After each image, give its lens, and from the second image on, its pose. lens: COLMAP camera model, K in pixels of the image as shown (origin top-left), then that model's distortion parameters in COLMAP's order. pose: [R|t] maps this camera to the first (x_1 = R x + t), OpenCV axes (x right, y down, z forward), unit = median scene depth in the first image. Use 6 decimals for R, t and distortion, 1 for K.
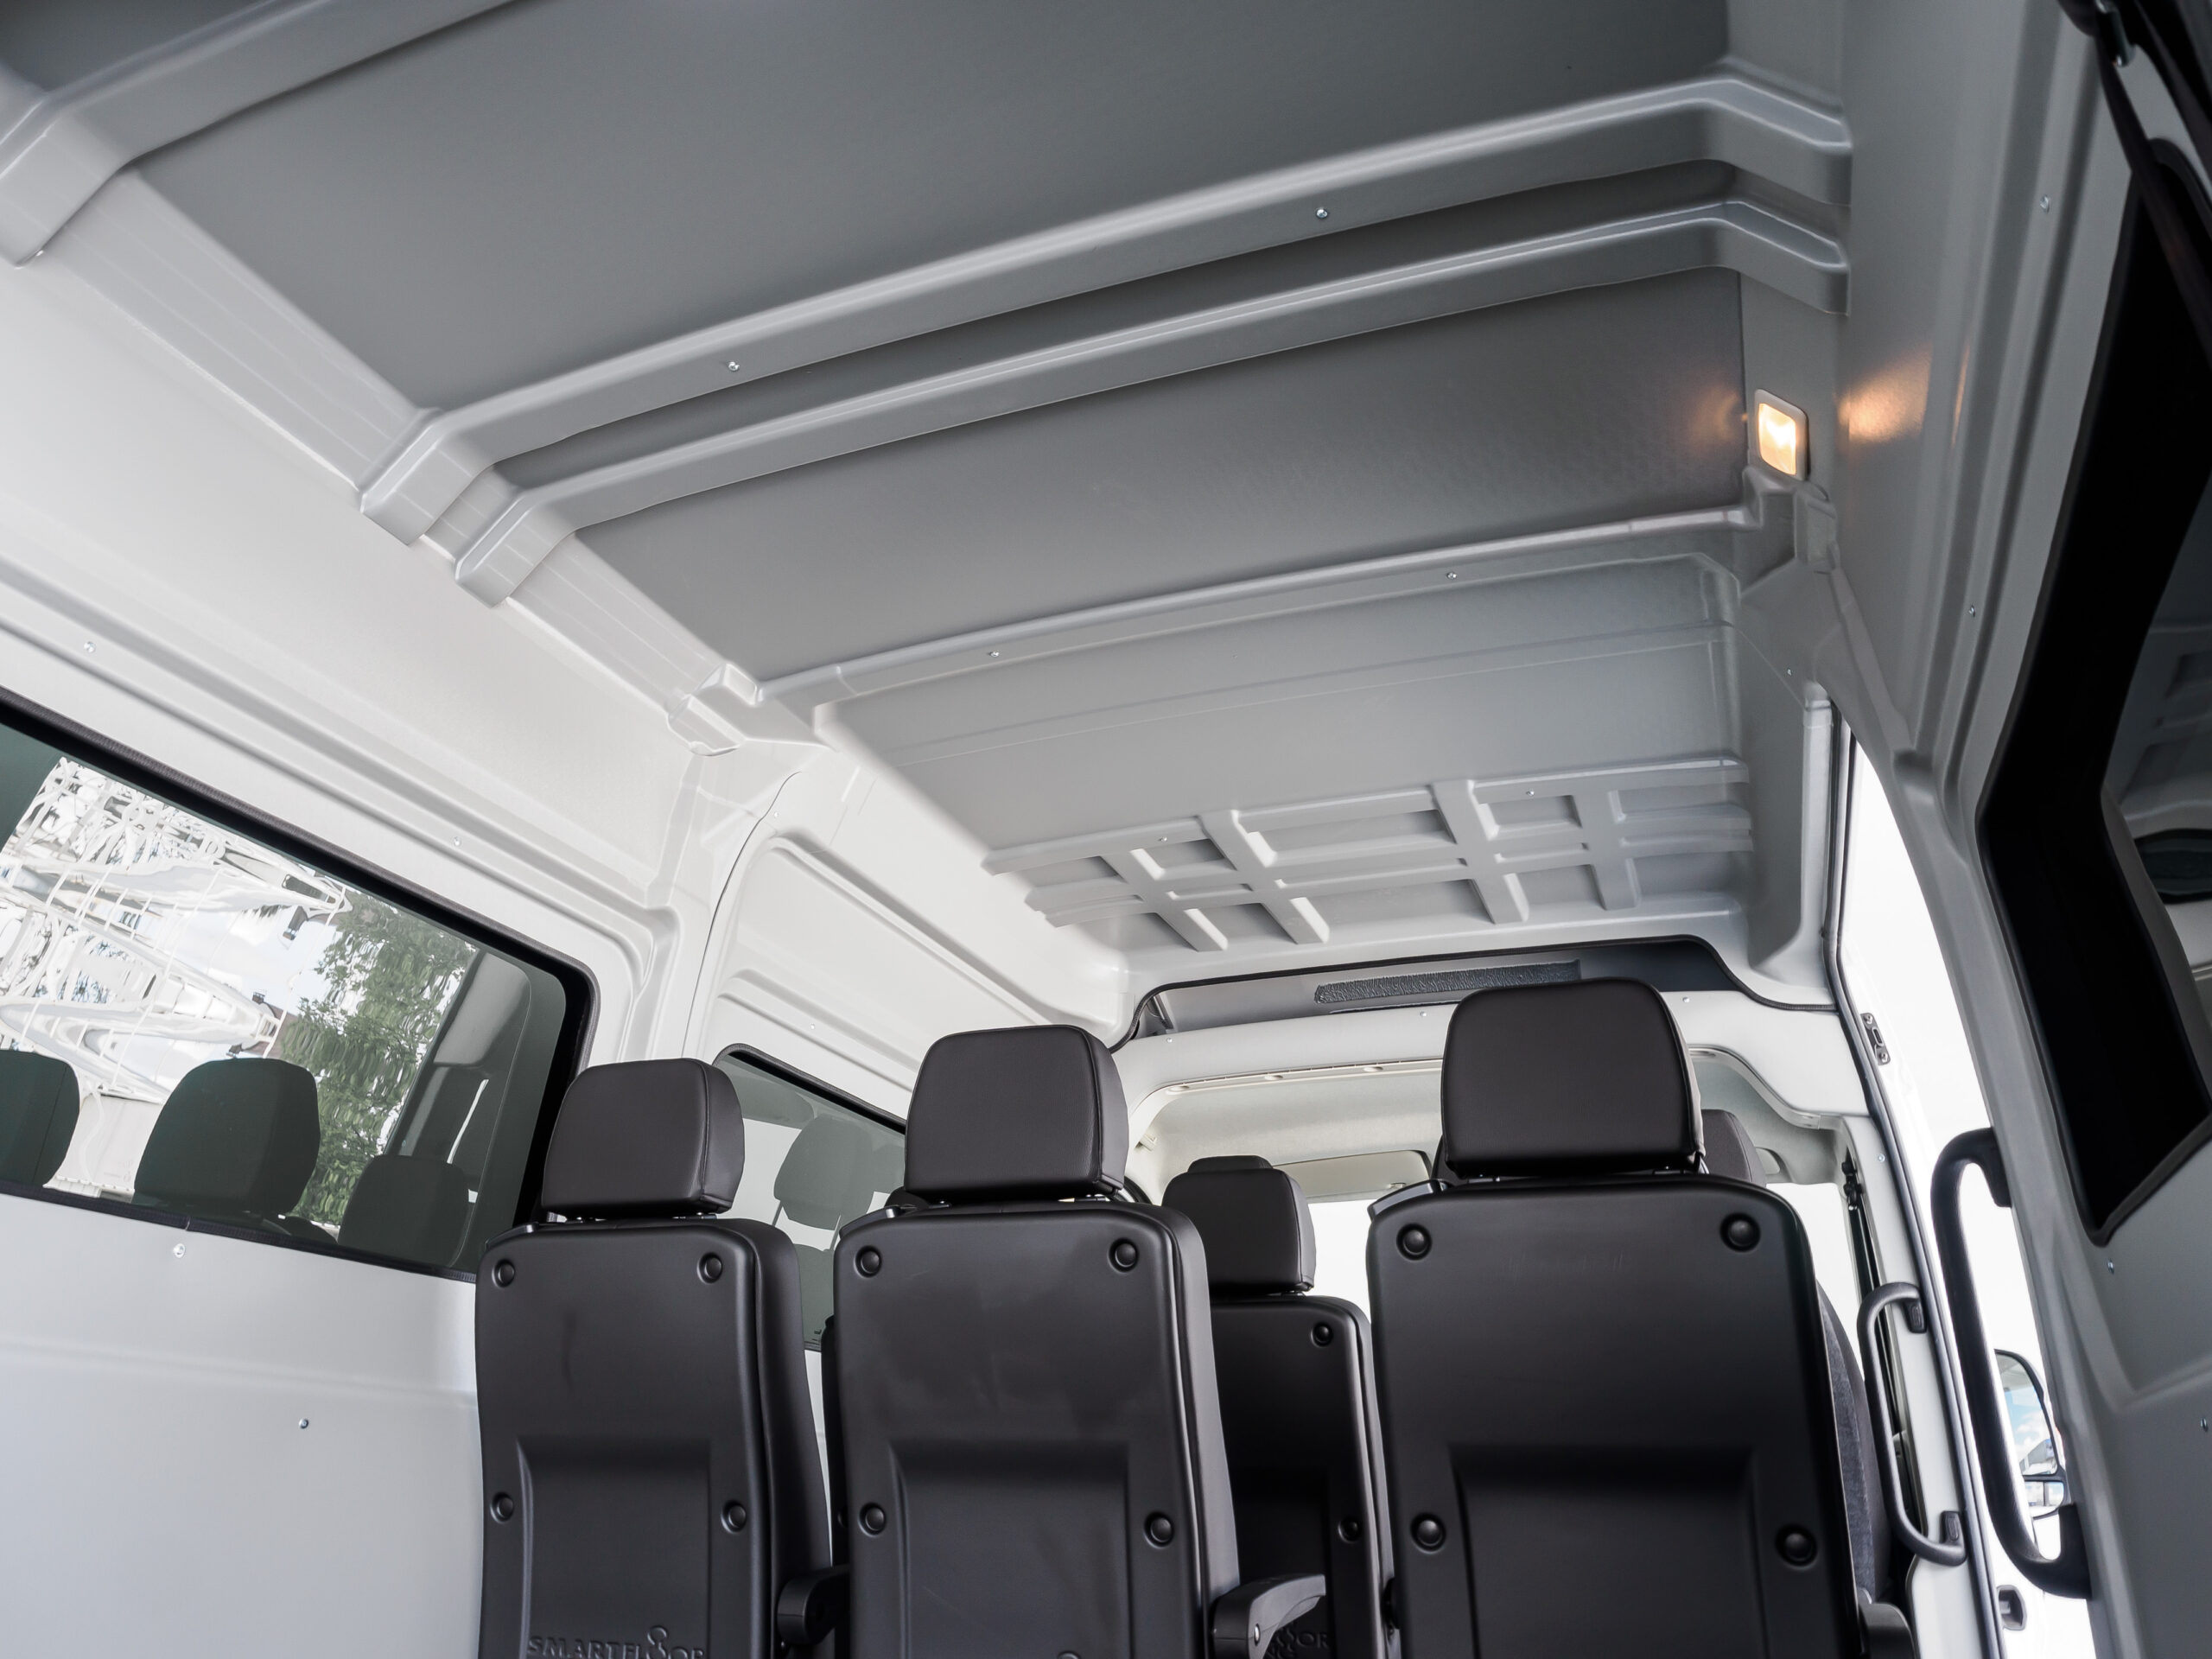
lens RADIAL K [[1595.7, 0, 1115.3], [0, 1595.7, 822.4], [0, 0, 1]] dist [-0.008865, -0.002463]
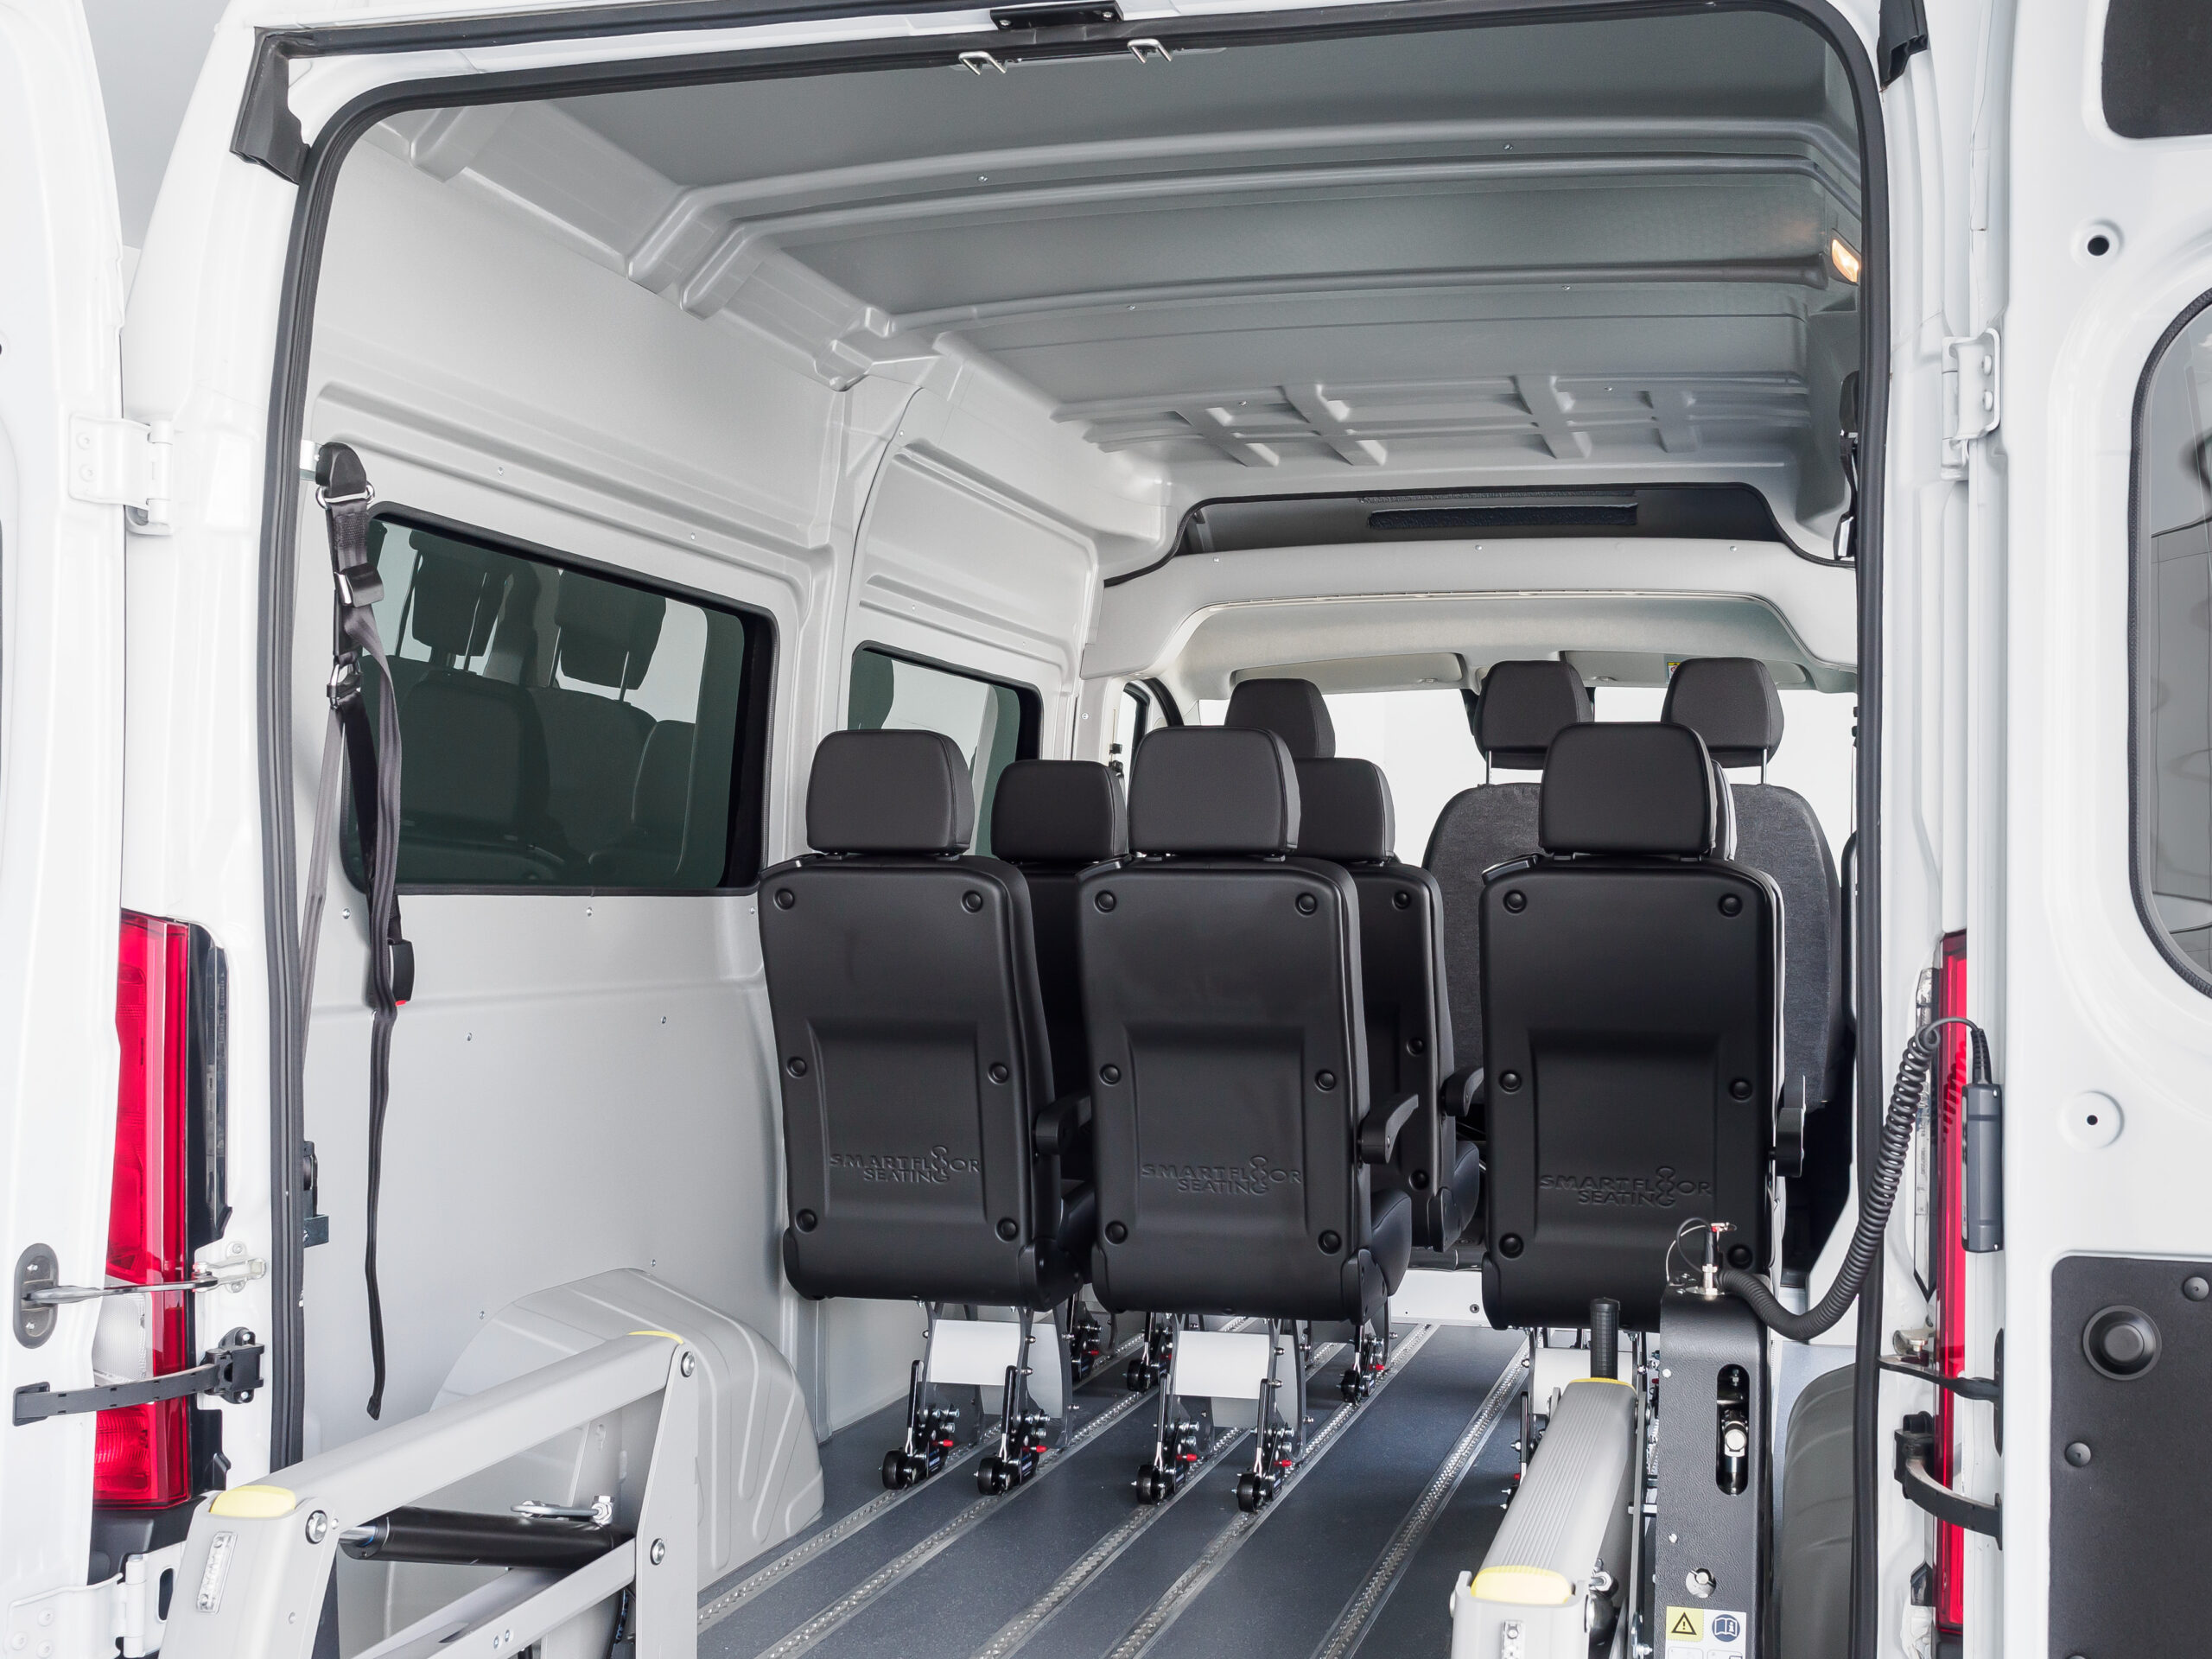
lens RADIAL K [[2404.0, 0, 1278.6], [0, 2404.0, 904.3], [0, 0, 1]] dist [0.003340, 0.000000]
pose [[0.988611, -0.020958, 0.149027, -0.277659], [-0.041059, 0.915125, 0.401073, -0.477093], [-0.144784, -0.402624, 0.903842, -0.748323]]
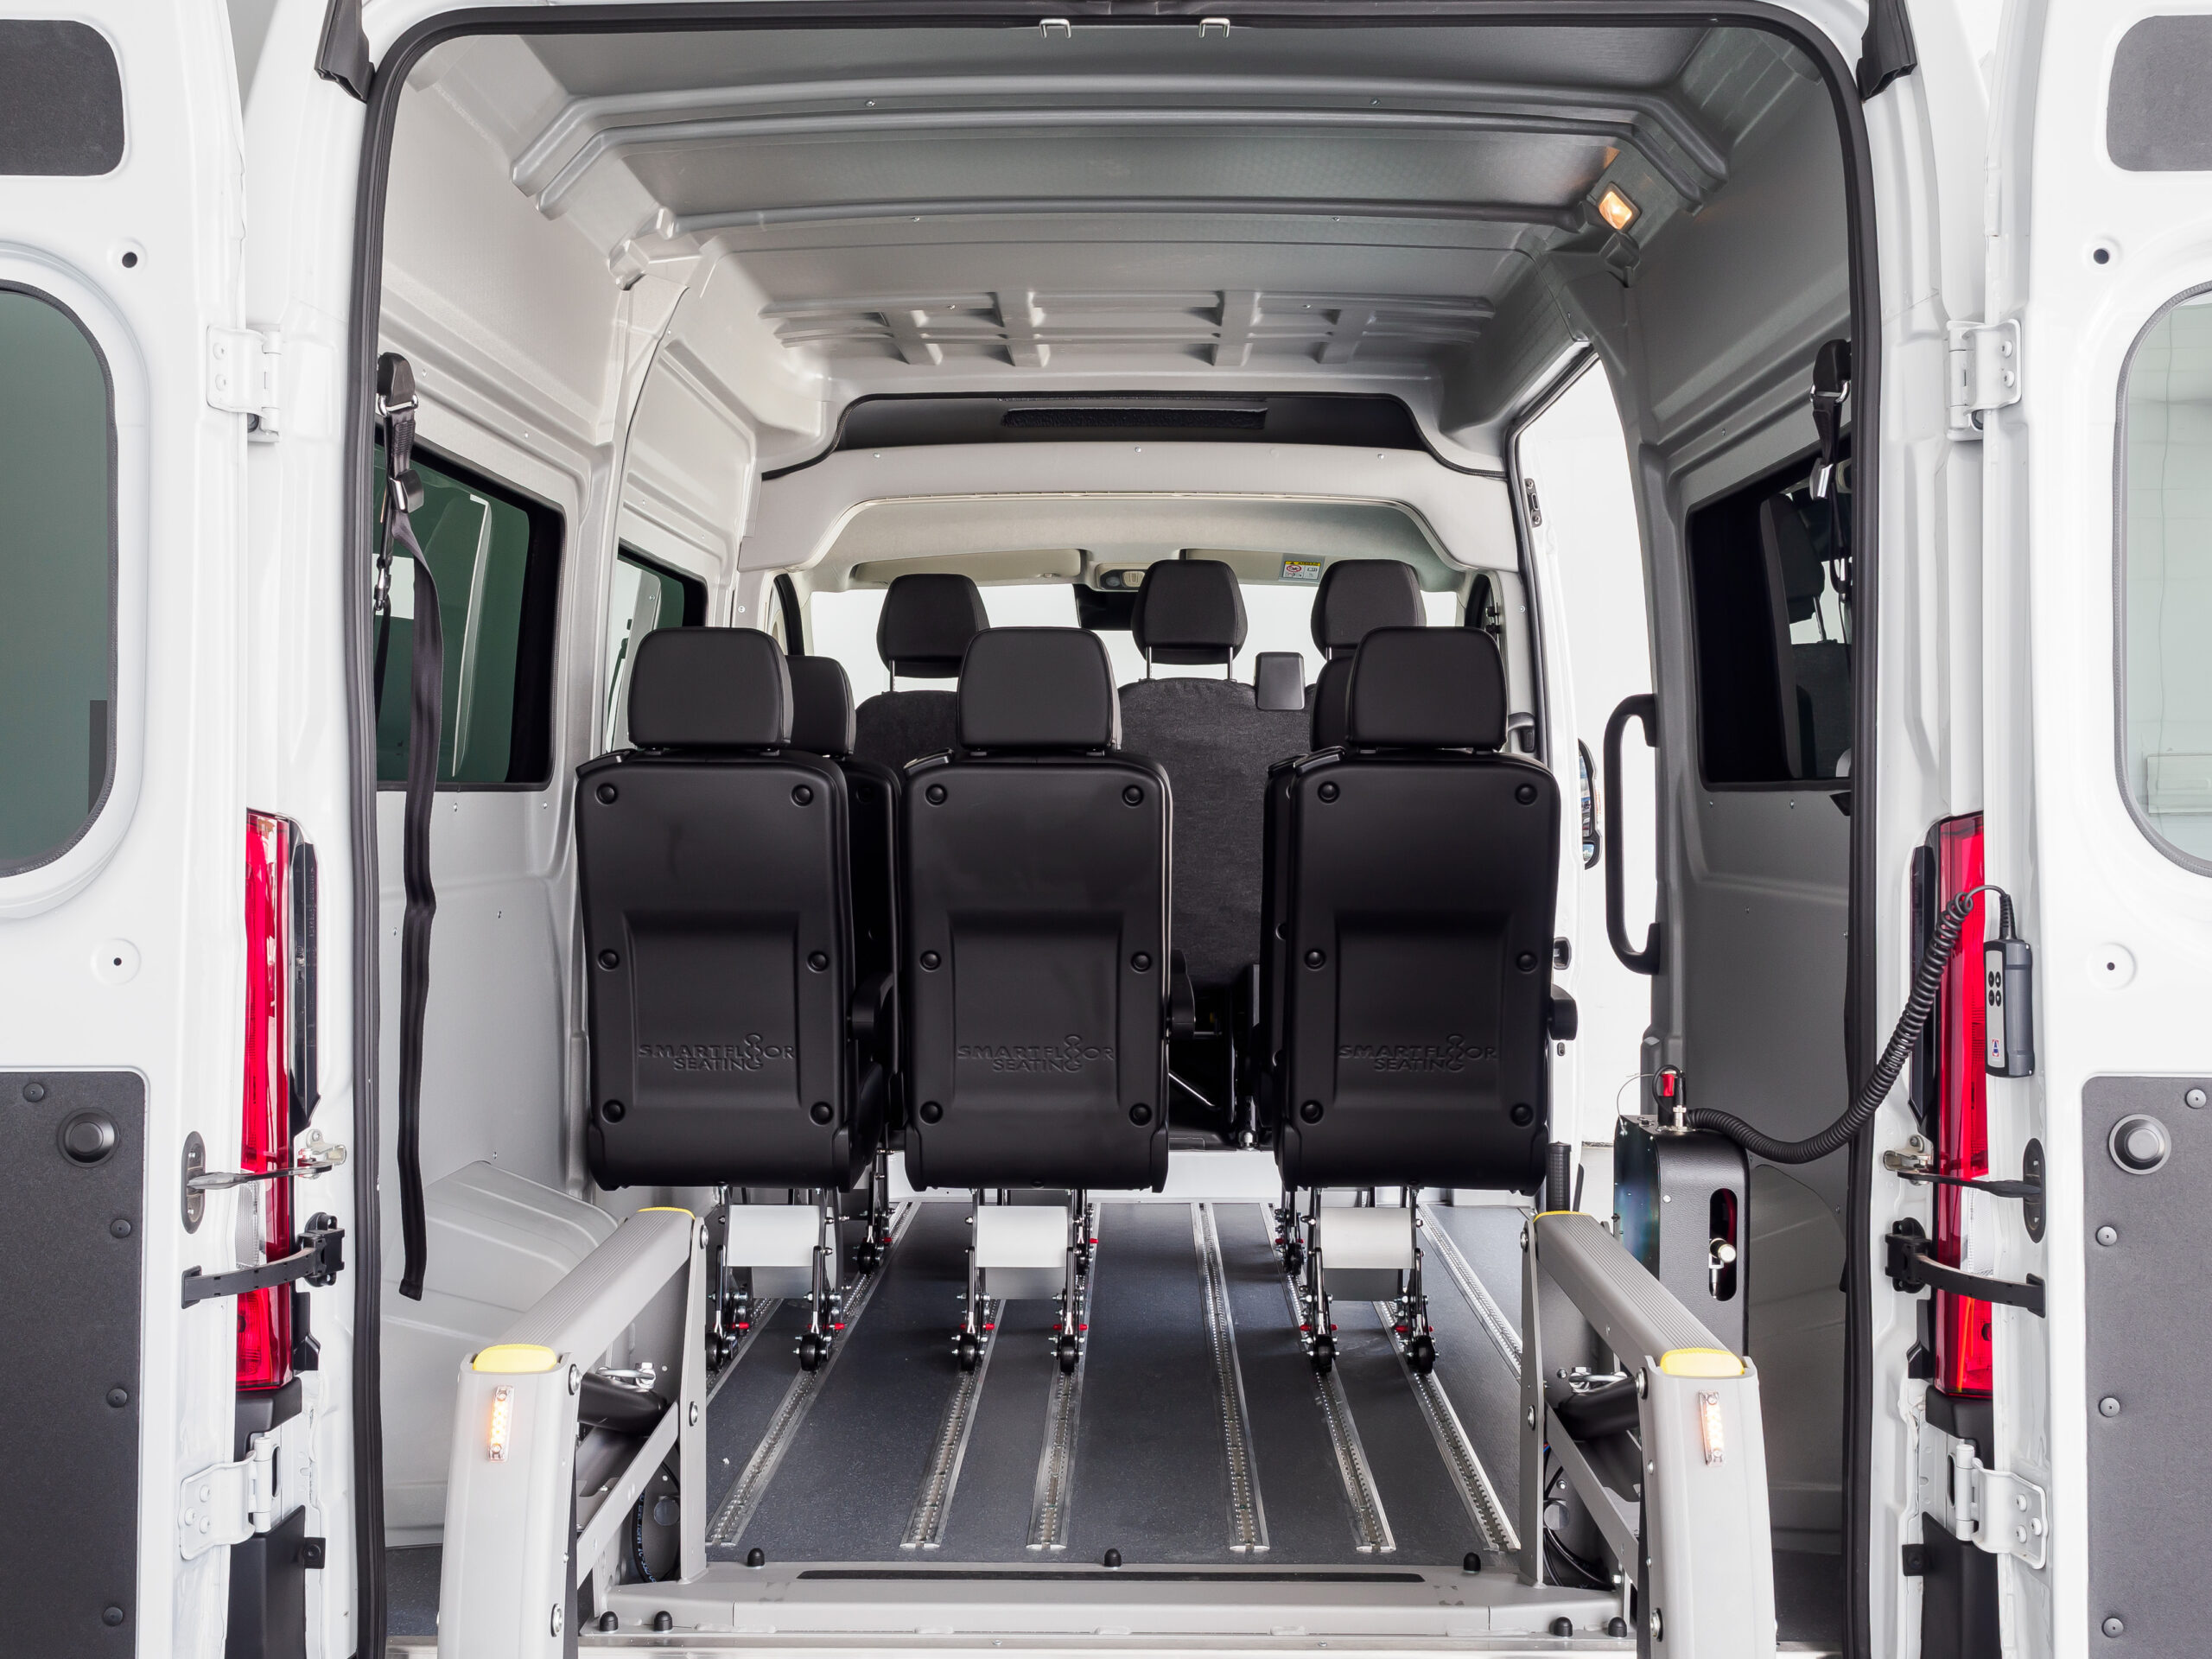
lens RADIAL K [[2516.8, 0, 1098.6], [0, 2516.8, 814.9], [0, 0, 1]] dist [-0.000081, 0.000000]
pose [[0.938172, -0.029115, 0.344943, -0.695763], [-0.115904, 0.912525, 0.392255, -0.522591], [-0.326190, -0.407983, 0.852731, -0.825356]]
